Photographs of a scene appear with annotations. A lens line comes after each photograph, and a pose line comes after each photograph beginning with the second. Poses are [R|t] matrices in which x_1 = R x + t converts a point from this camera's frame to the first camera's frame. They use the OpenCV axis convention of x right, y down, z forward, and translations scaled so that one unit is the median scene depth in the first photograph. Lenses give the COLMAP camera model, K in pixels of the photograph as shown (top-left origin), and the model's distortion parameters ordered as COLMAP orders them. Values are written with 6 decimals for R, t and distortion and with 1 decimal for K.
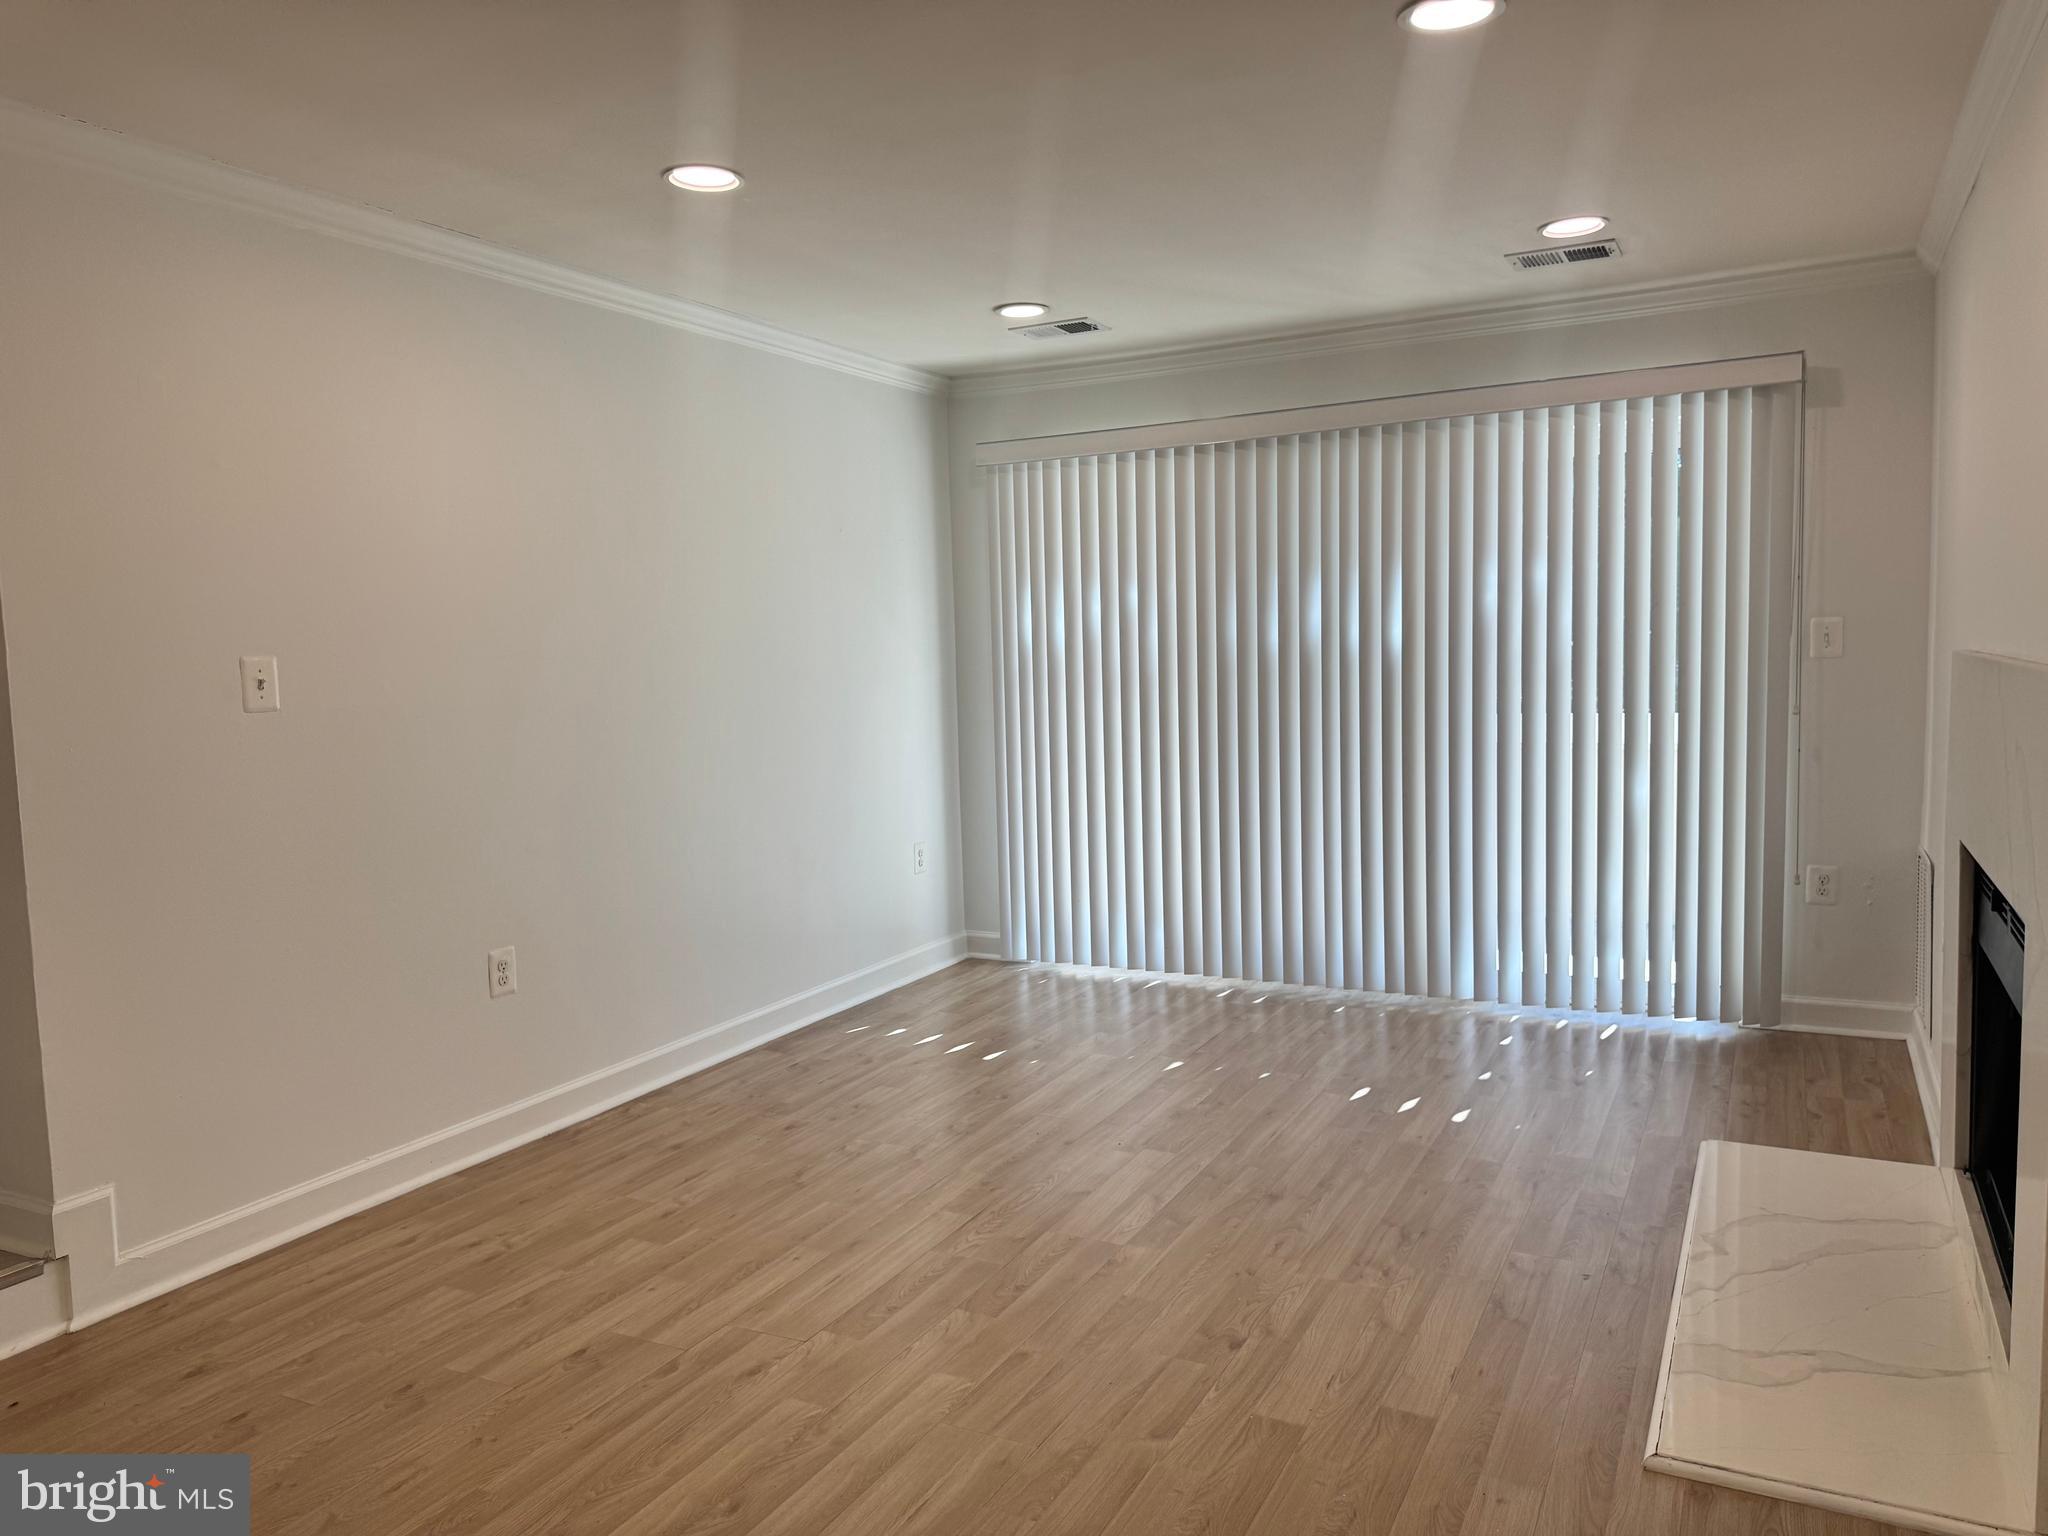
lens RADIAL K [[1466.4, 0, 1024.7], [0, 1466.4, 756.5], [0, 0, 1]] dist [0.062544, -0.075422]
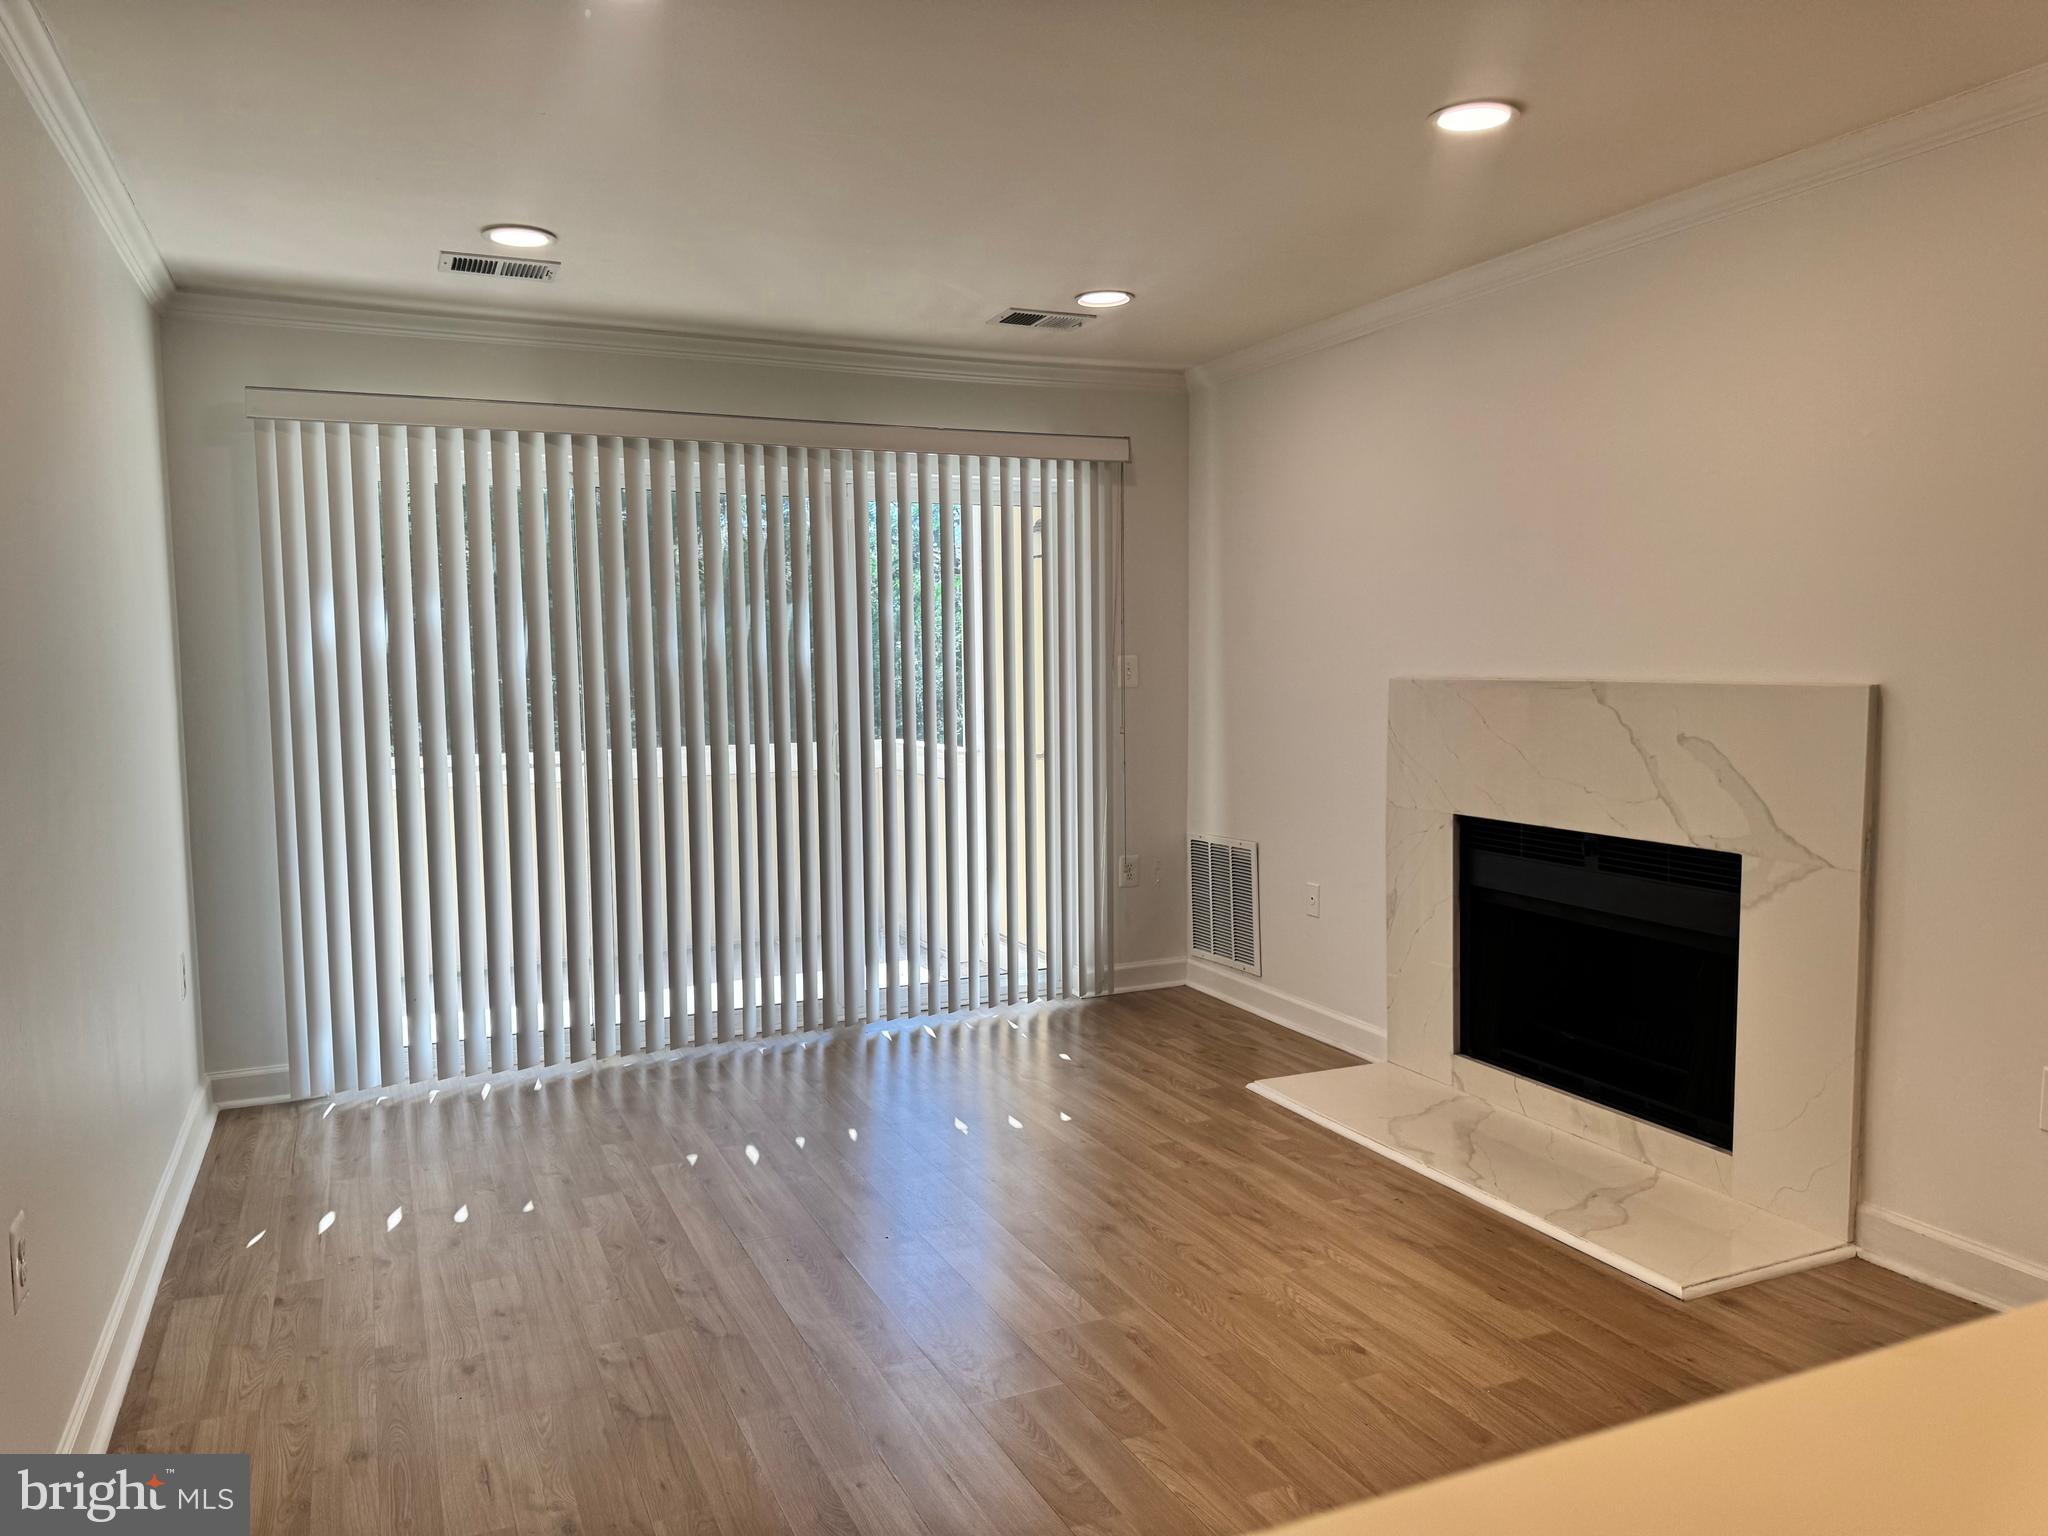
lens RADIAL K [[1466.4, 0, 1034.4], [0, 1466.4, 764.0], [0, 0, 1]] dist [0.062544, -0.075422]
pose [[0.604070, -0.040498, 0.795901, -0.499243], [0.055106, 0.998440, 0.008980, -0.019149], [-0.795023, 0.038434, 0.605360, 0.337938]]
